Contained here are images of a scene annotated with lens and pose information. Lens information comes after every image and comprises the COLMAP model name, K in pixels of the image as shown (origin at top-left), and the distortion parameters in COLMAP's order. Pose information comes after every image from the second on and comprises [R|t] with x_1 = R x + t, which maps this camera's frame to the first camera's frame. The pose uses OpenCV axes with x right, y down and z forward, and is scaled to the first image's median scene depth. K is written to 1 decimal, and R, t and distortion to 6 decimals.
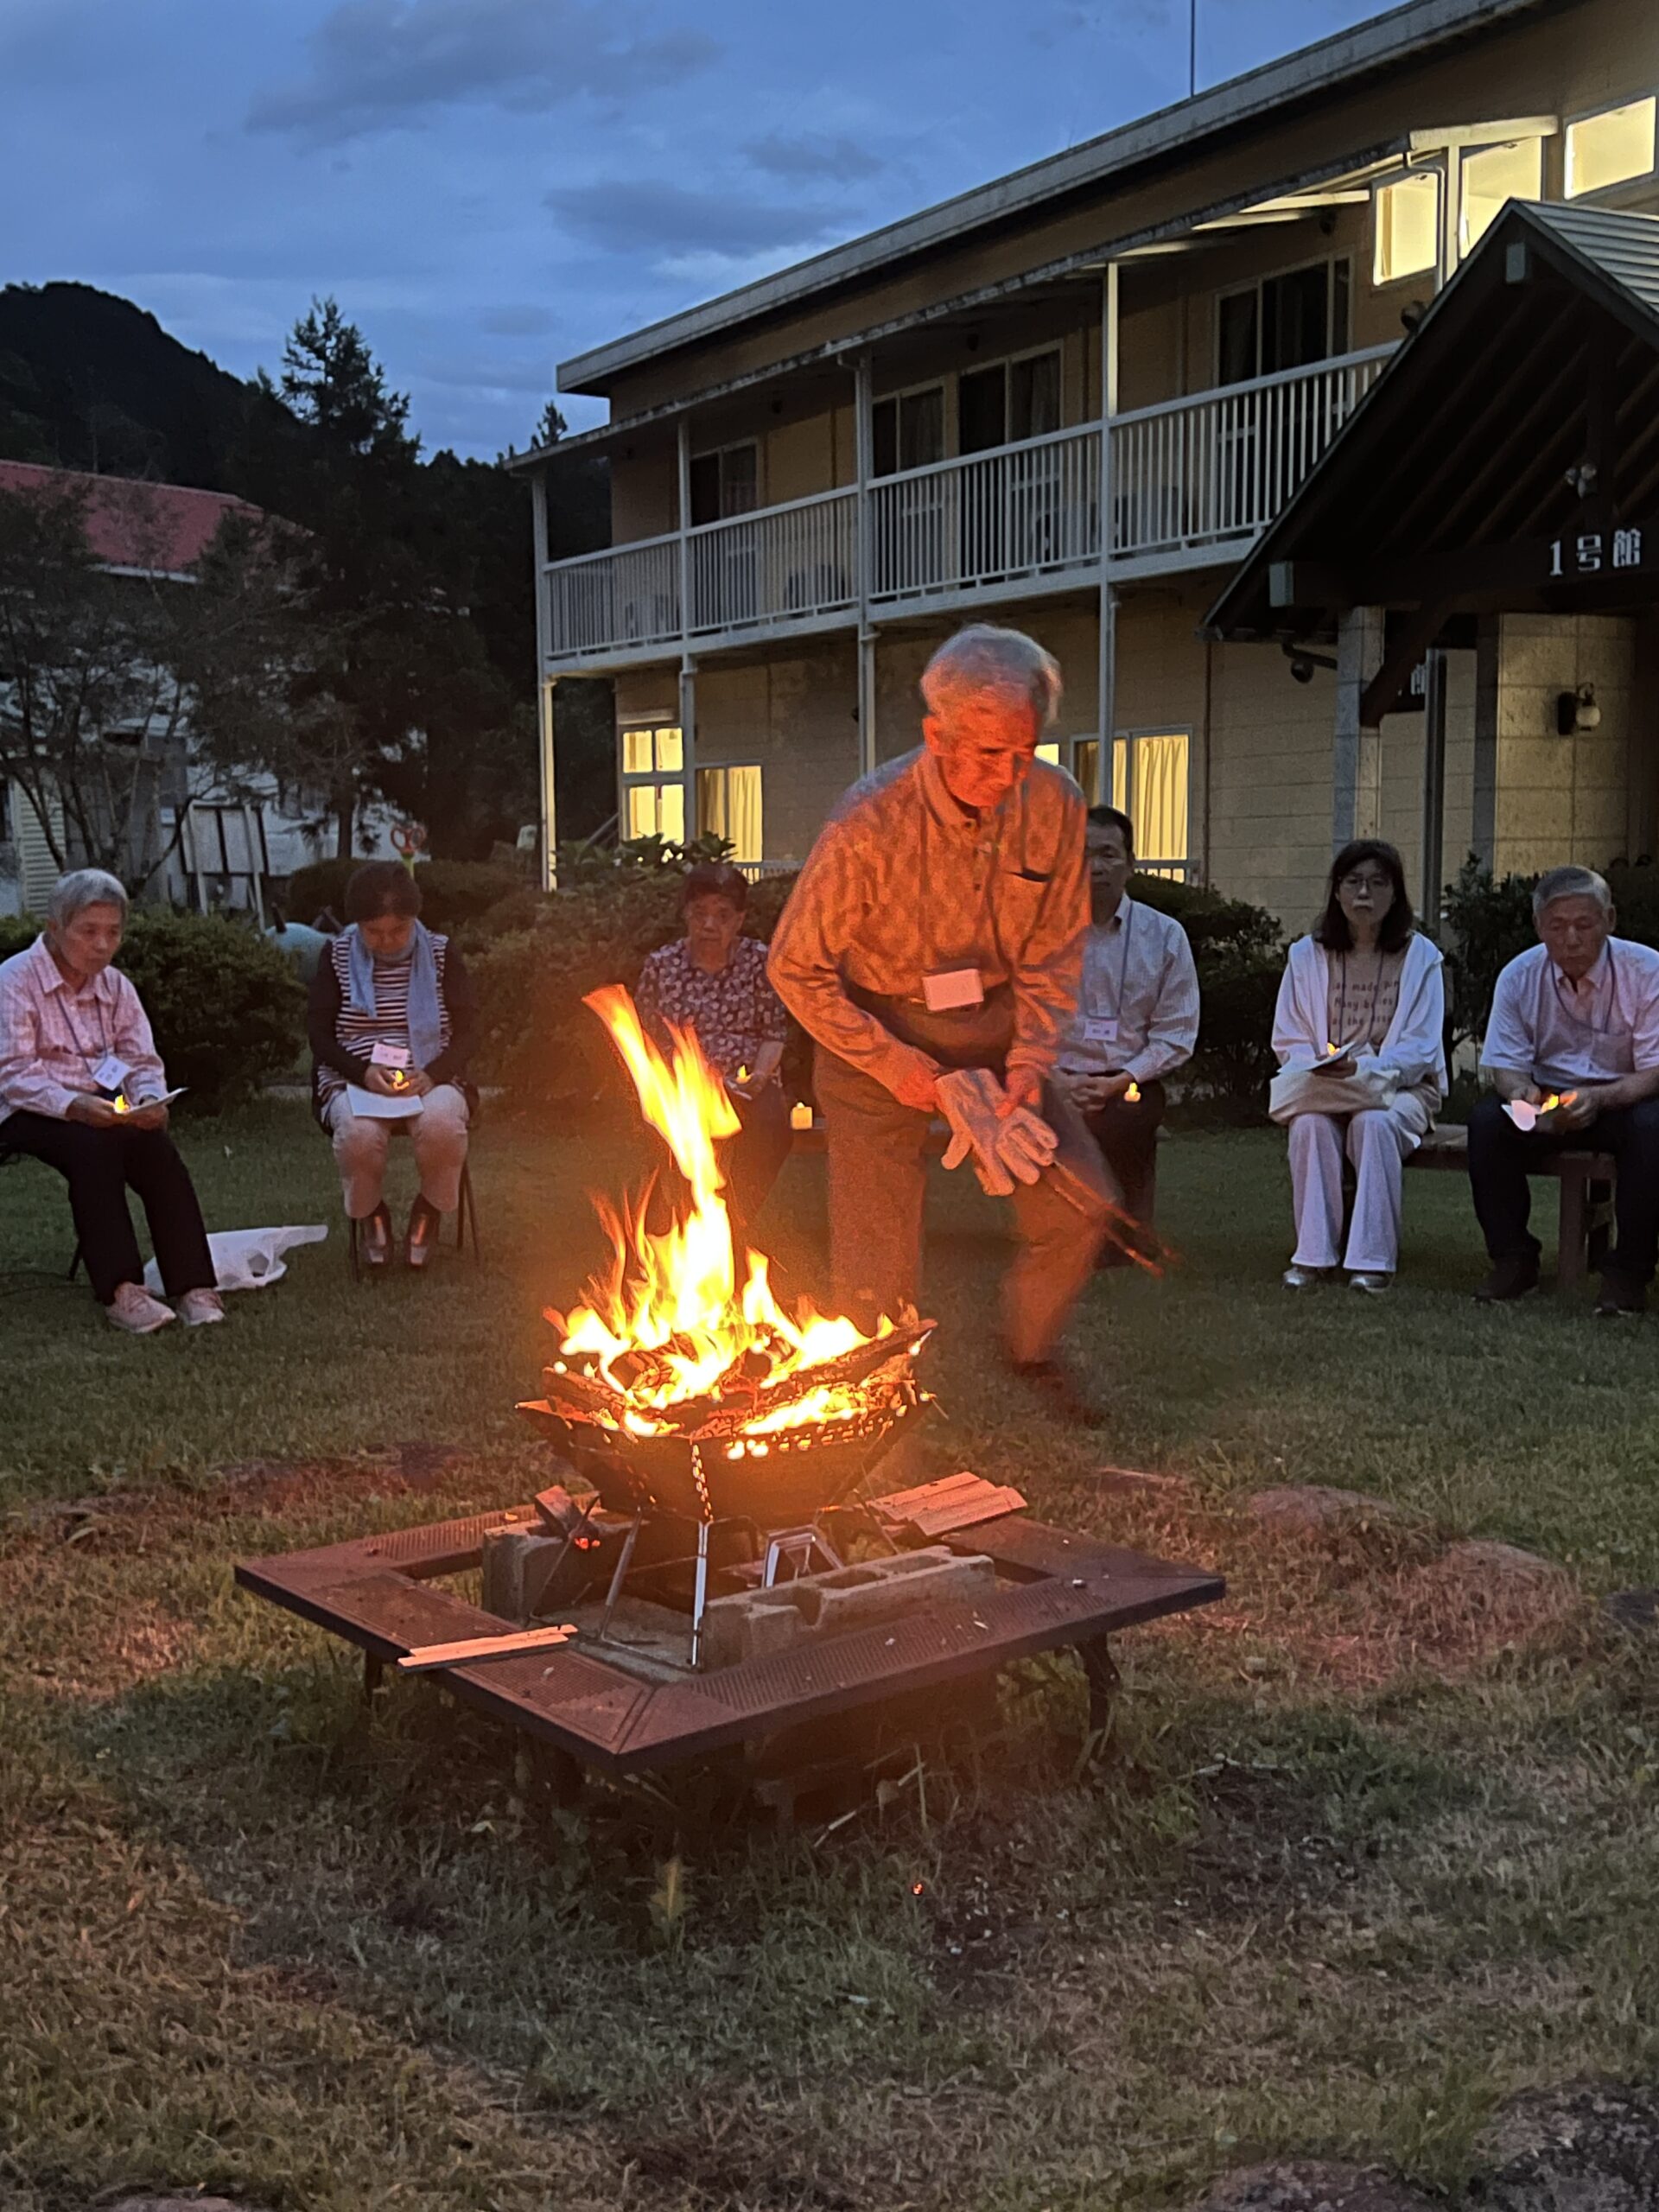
lens RADIAL K [[2625.4, 0, 829.5], [0, 2625.4, 1106.0], [0, 0, 1]] dist [0.151288, -0.262338]
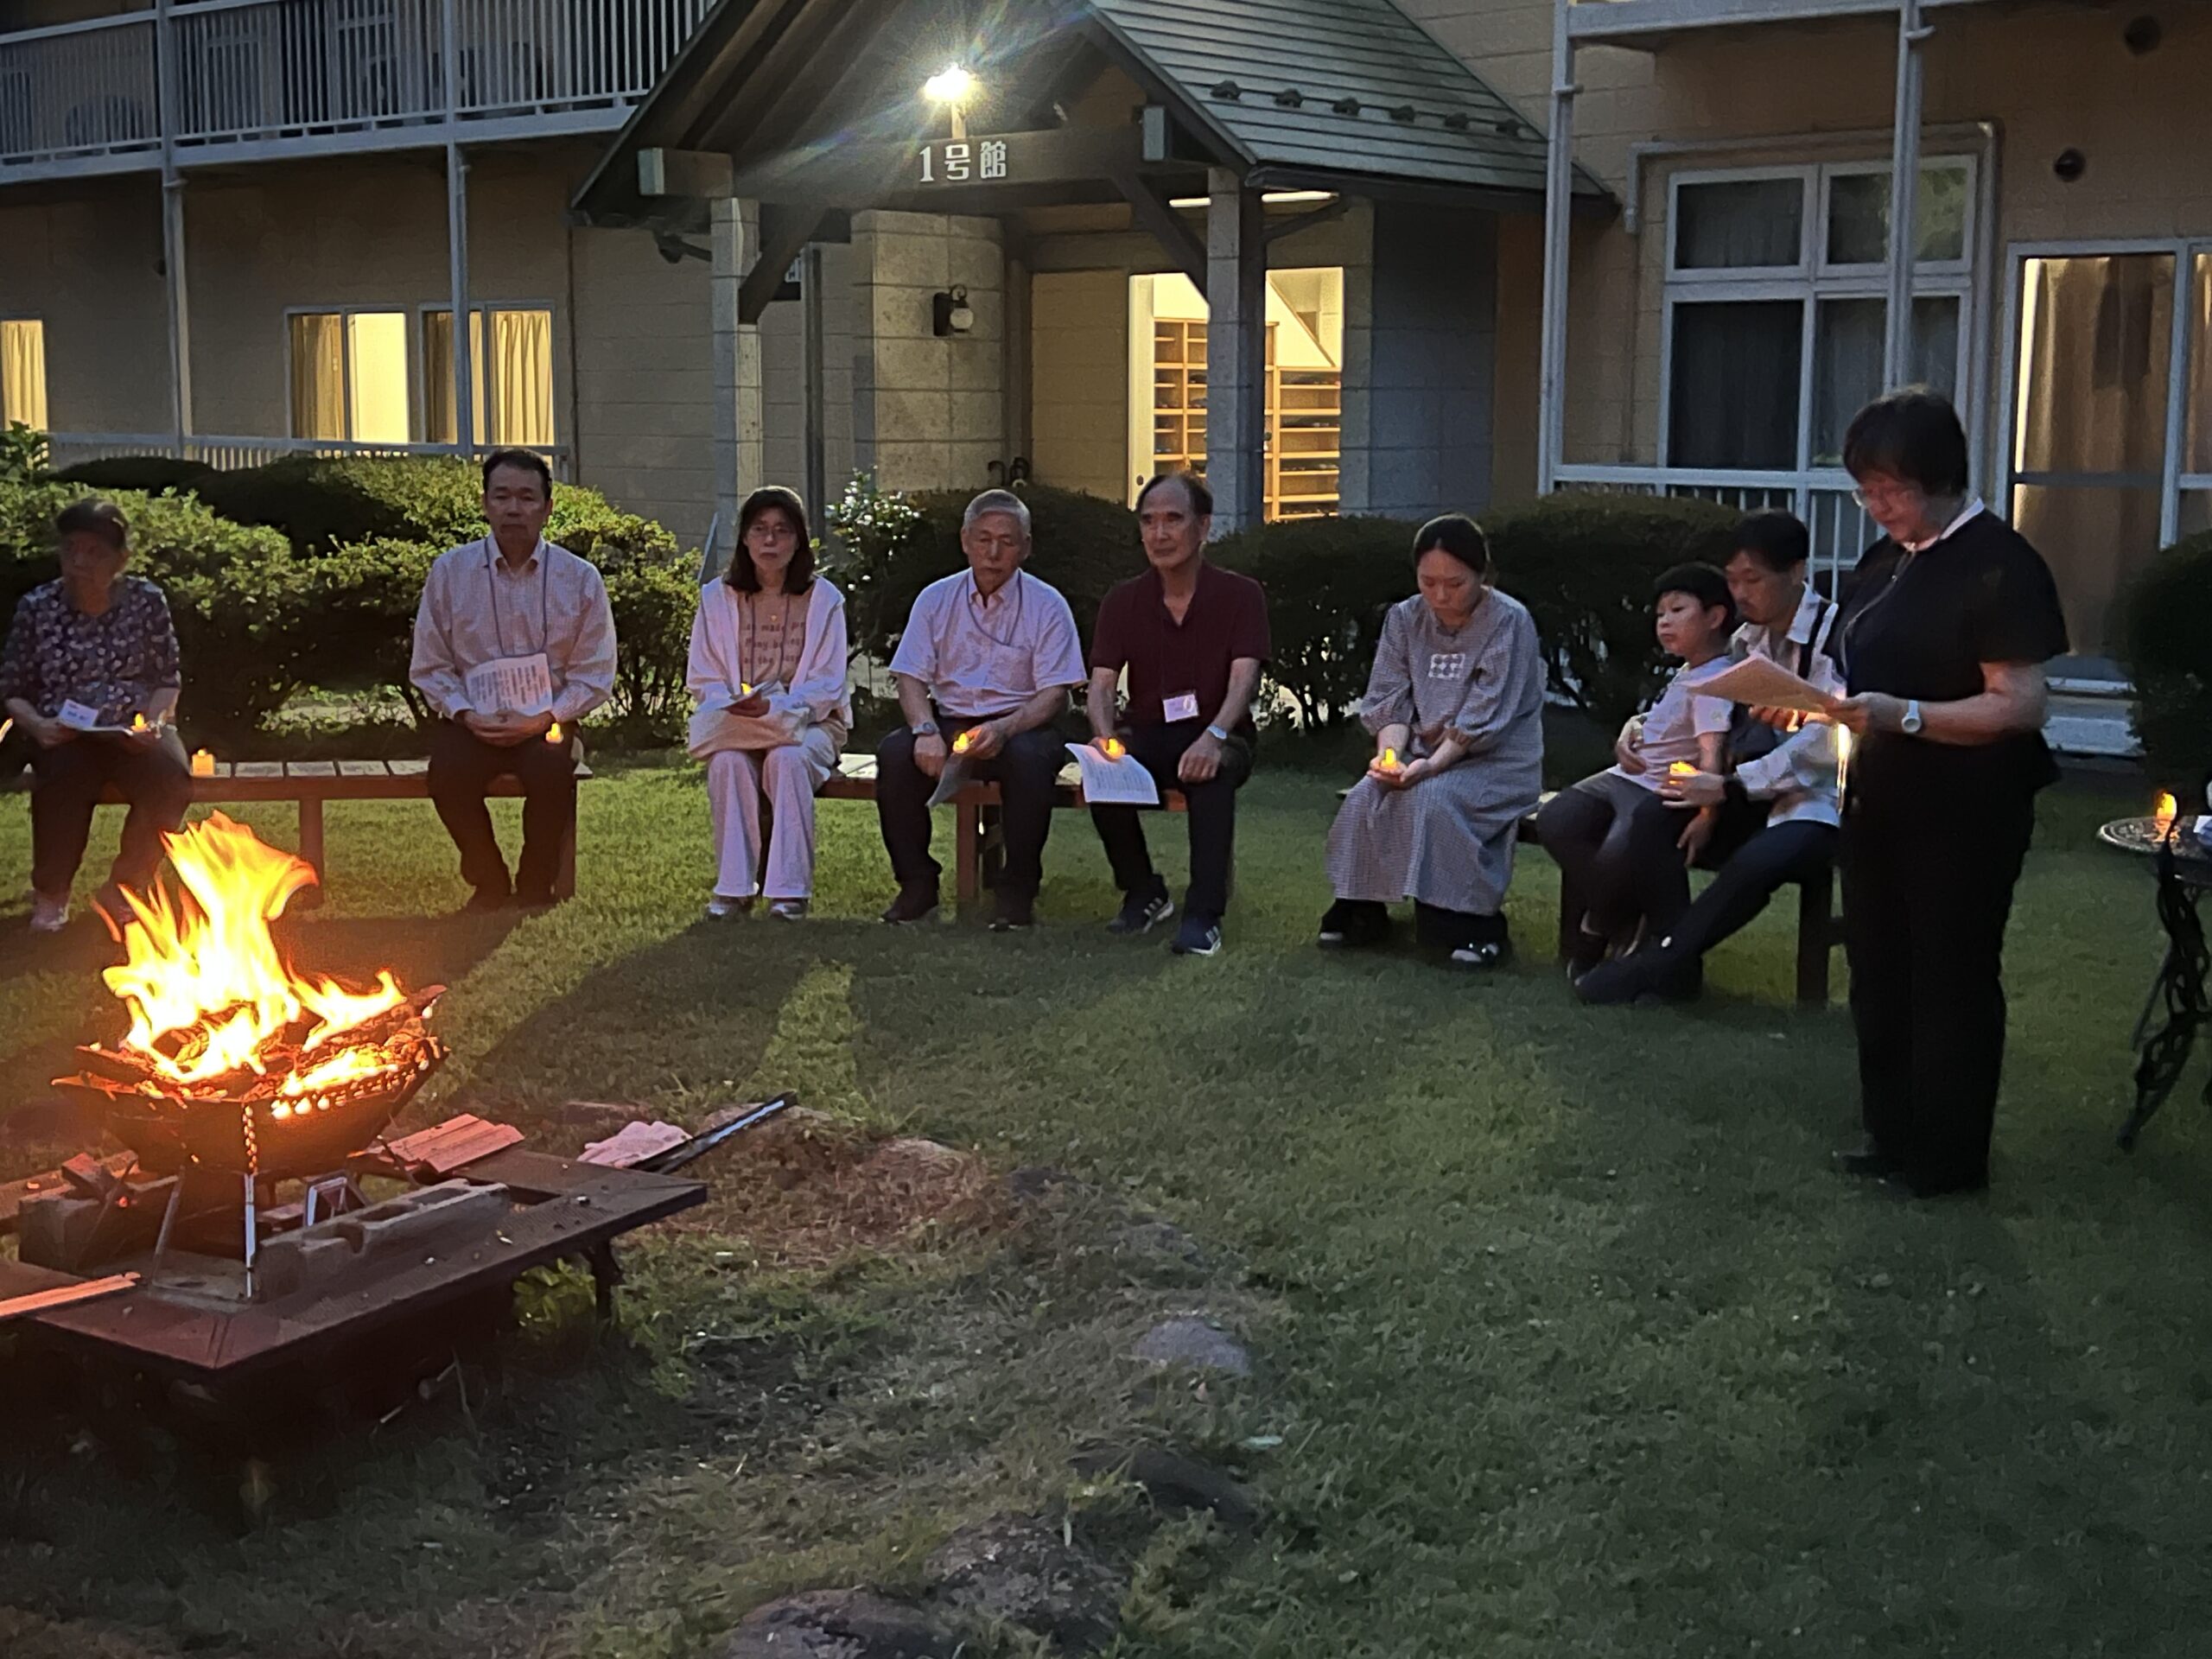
lens RADIAL K [[2906.1, 0, 1106.0], [0, 2906.1, 829.5], [0, 0, 1]] dist [0.183104, -0.510678]
pose [[0.947177, -0.036779, 0.318594, -0.083484], [0.021776, 0.998485, 0.050525, -0.039446], [-0.319970, -0.040918, 0.946544, -0.266404]]
